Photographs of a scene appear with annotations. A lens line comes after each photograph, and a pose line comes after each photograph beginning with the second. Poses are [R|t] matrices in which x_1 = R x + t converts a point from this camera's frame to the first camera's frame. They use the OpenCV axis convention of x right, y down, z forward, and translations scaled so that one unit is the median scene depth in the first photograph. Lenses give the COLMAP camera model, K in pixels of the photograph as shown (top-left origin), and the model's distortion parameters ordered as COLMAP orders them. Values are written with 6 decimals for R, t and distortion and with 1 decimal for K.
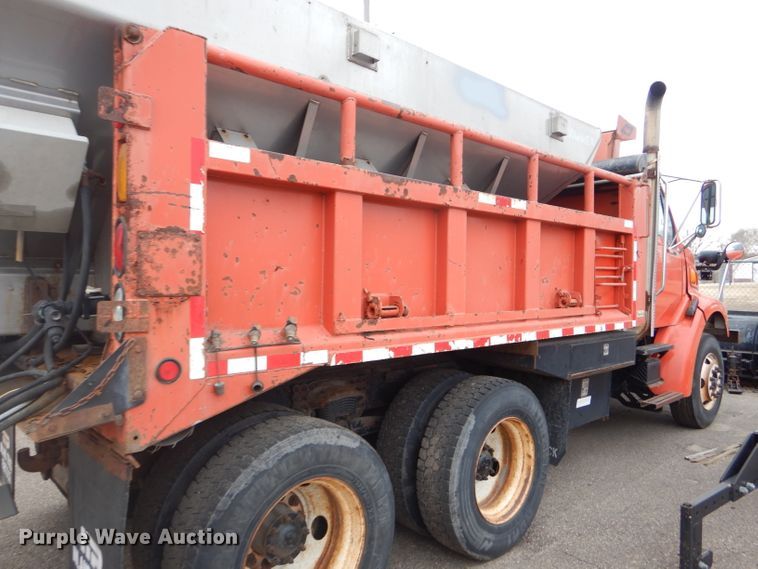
lens RADIAL K [[540.2, 0, 379.0], [0, 540.2, 284.5], [0, 0, 1]] dist [0.009704, -0.001791]
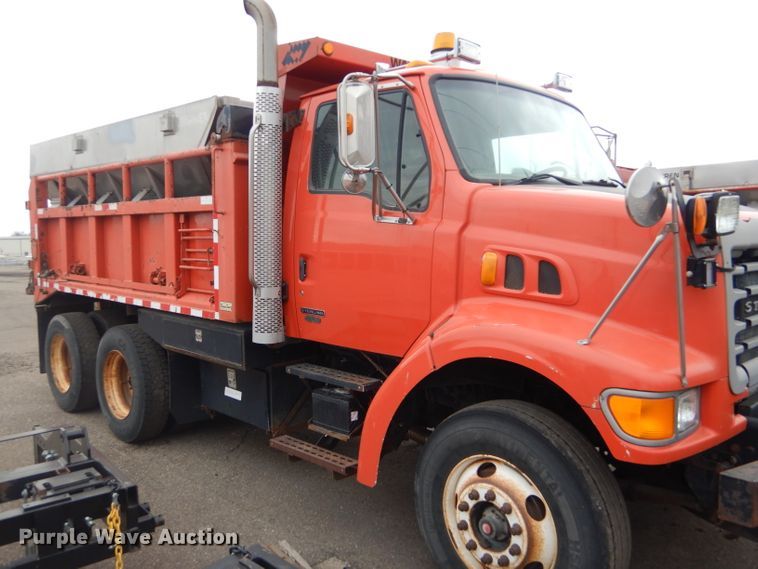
lens RADIAL K [[642.0, 0, 379.0], [0, 642.0, 284.5], [0, 0, 1]] dist [0.011880, 0.002448]
pose [[0.034408, 0.069667, -0.996977, 1.728246], [-0.013272, 0.997511, 0.069246, -0.059023], [0.999320, 0.010849, 0.035247, 1.416676]]
